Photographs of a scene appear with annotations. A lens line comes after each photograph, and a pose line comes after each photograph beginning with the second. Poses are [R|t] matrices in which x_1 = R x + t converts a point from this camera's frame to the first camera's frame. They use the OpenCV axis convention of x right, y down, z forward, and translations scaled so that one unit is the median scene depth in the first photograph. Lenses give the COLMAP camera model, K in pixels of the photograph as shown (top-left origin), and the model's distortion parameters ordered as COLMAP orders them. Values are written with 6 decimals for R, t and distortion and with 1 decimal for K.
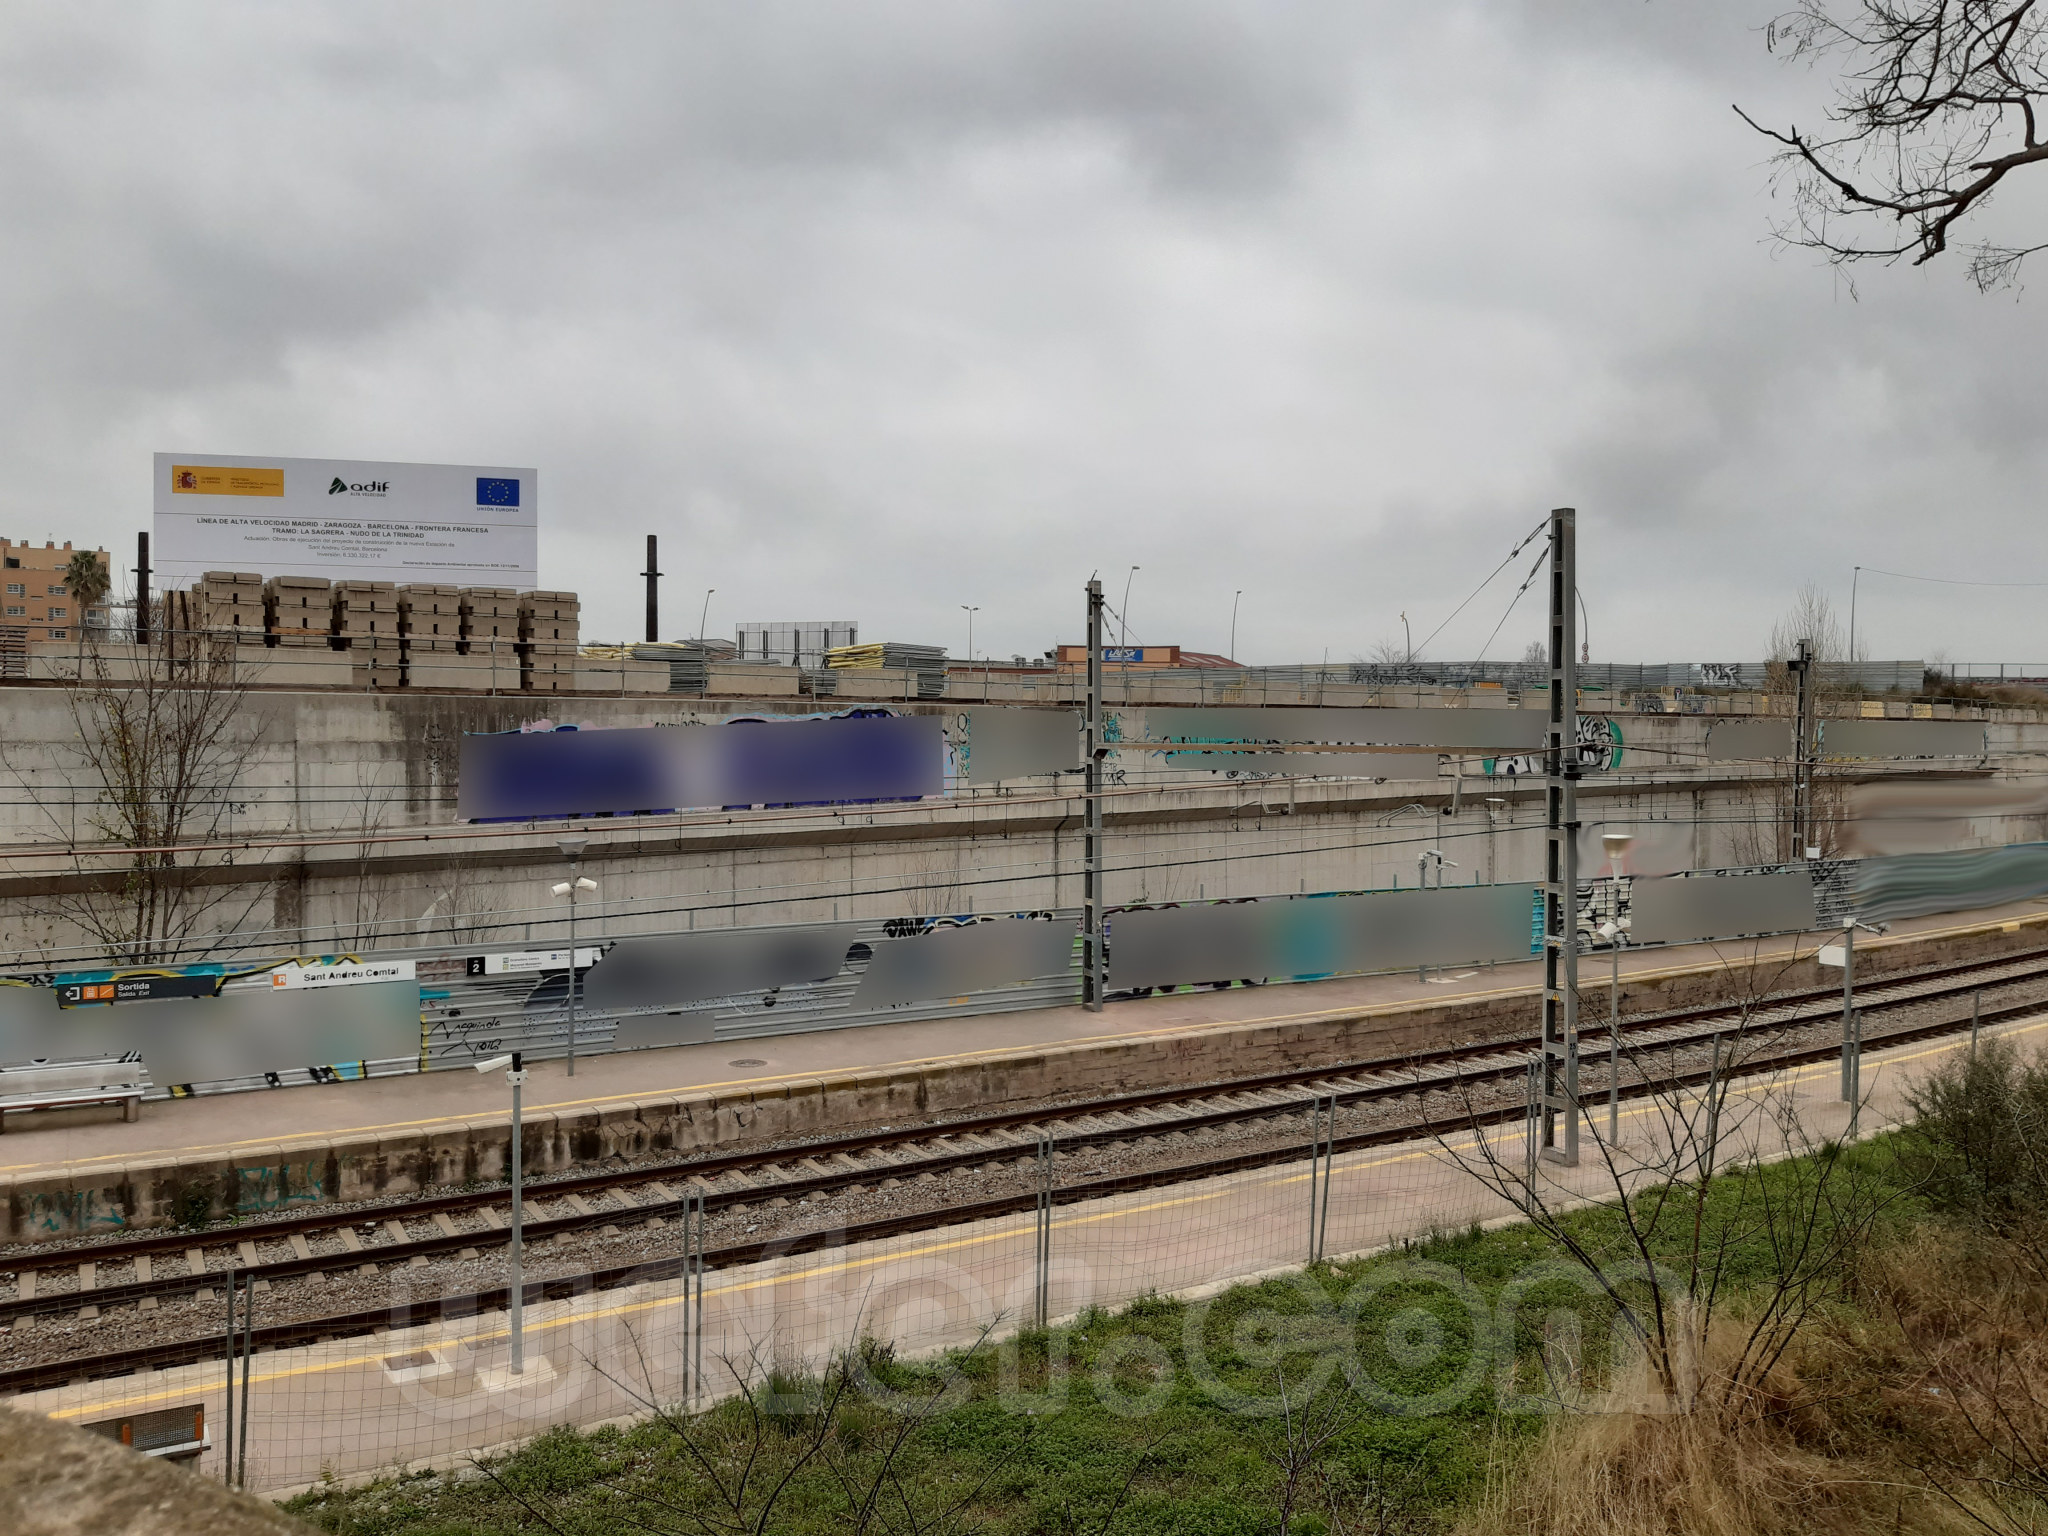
lens RADIAL K [[1596.6, 0, 1034.6], [0, 1596.6, 744.3], [0, 0, 1]] dist [0.081913, -0.138796]
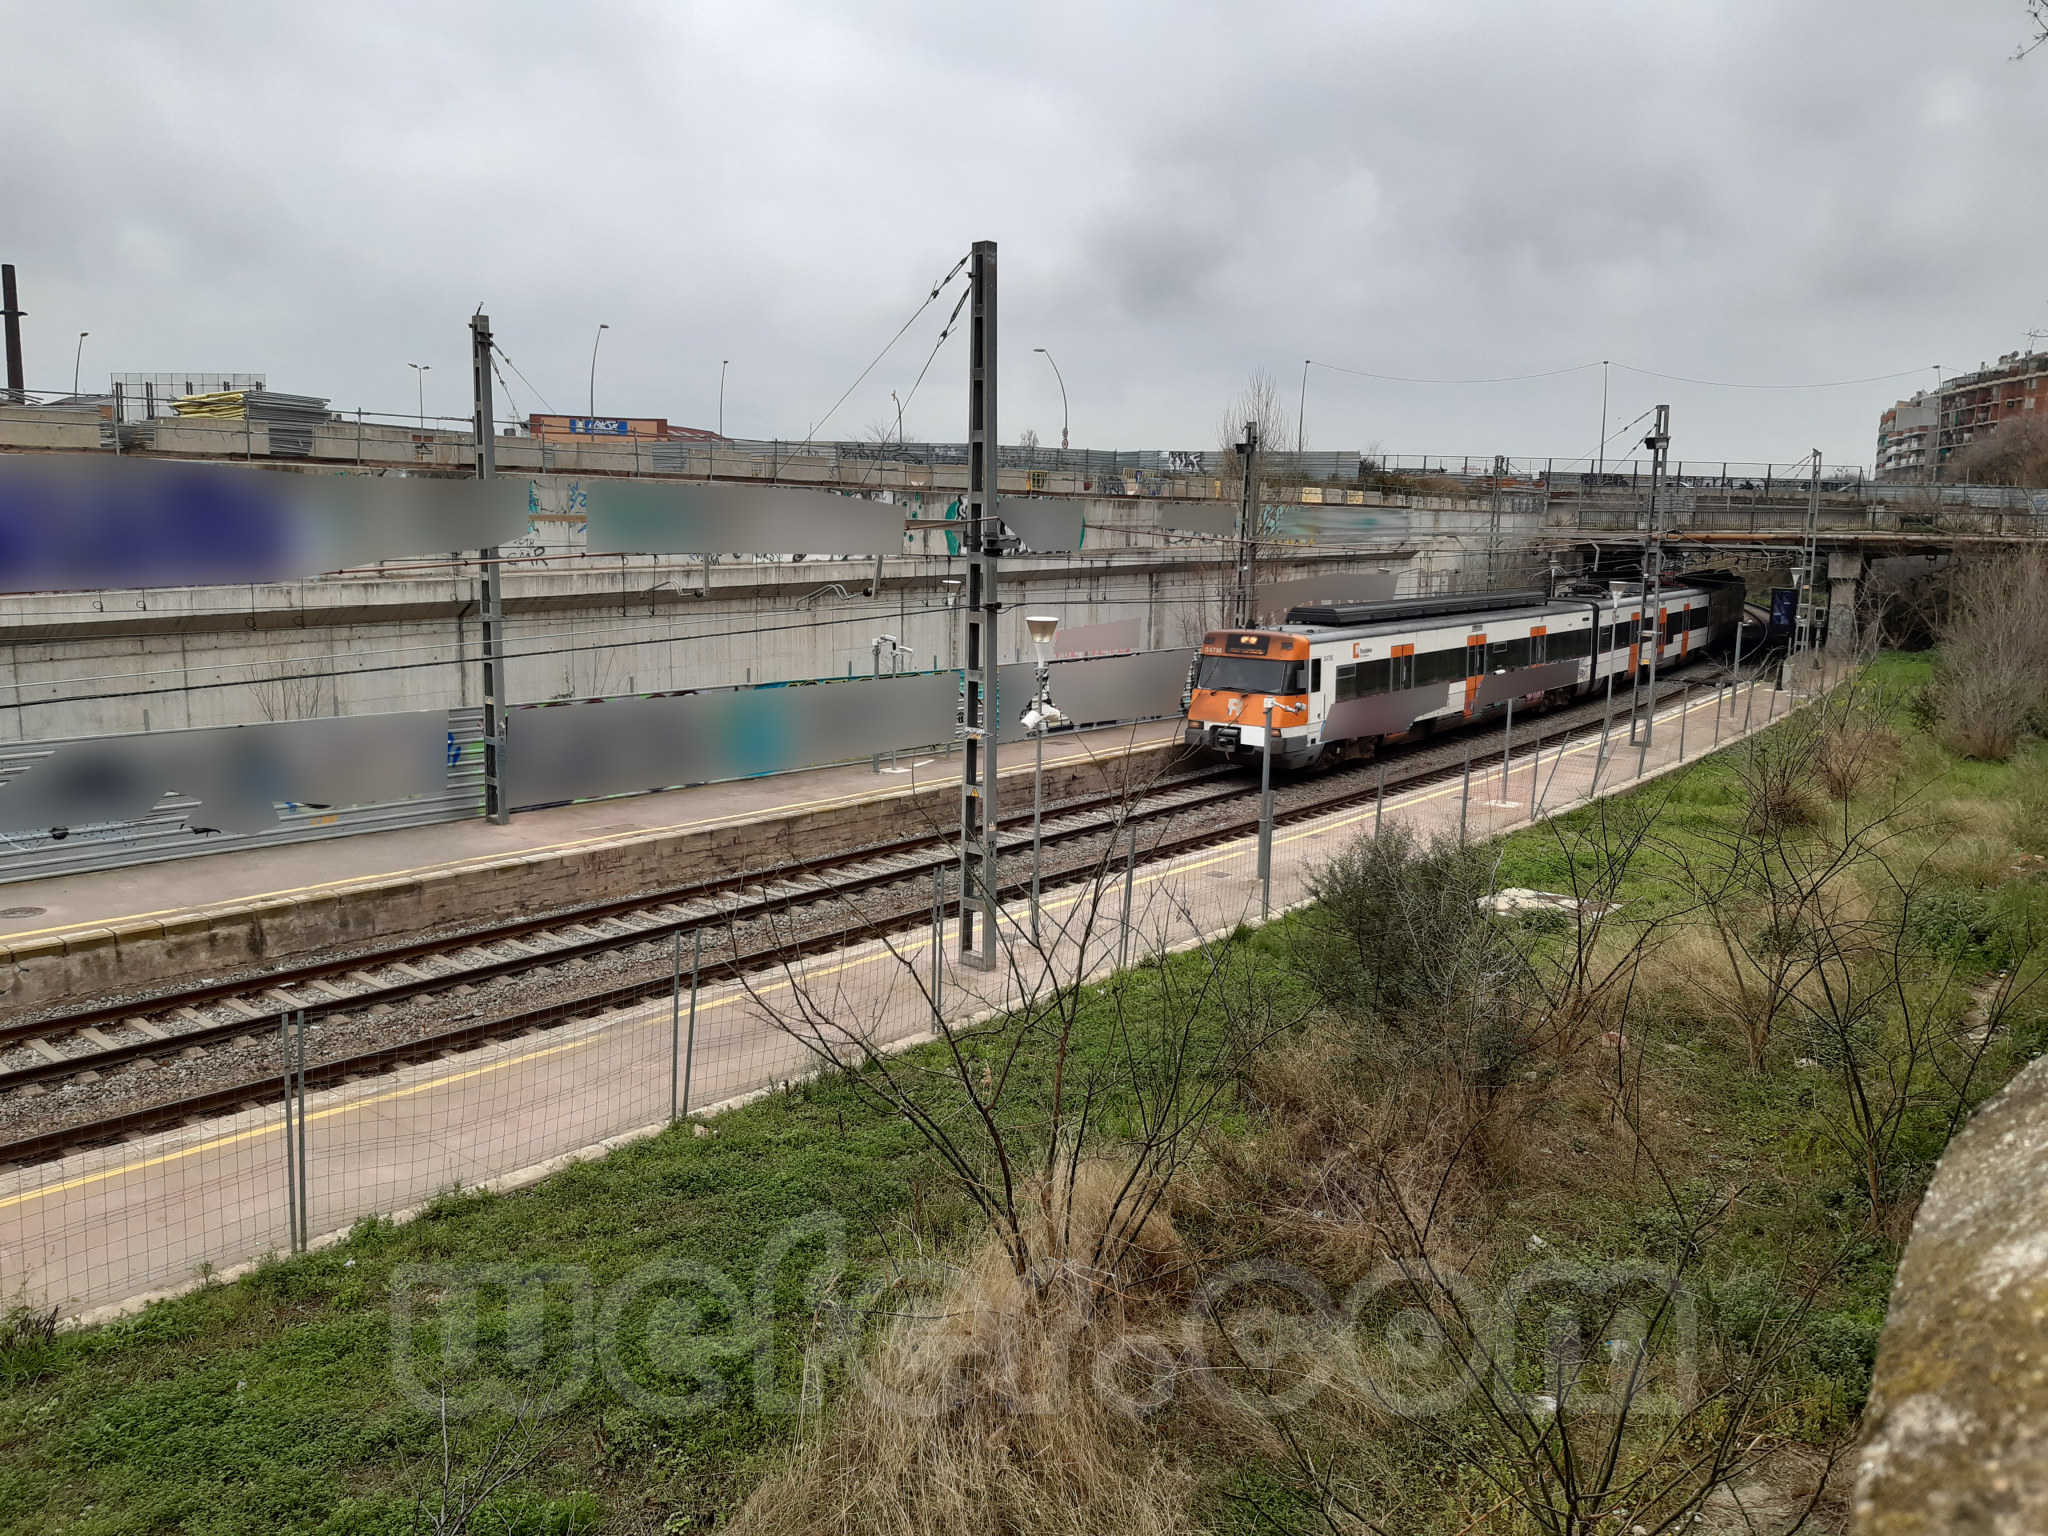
lens RADIAL K [[1574.4, 0, 1034.0], [0, 1574.4, 766.0], [0, 0, 1]] dist [0.166289, -0.218949]
pose [[0.954552, -0.038697, 0.295520, 0.066065], [-0.005231, 0.989208, 0.146427, 0.006313], [-0.297997, -0.141318, 0.944048, 0.100301]]
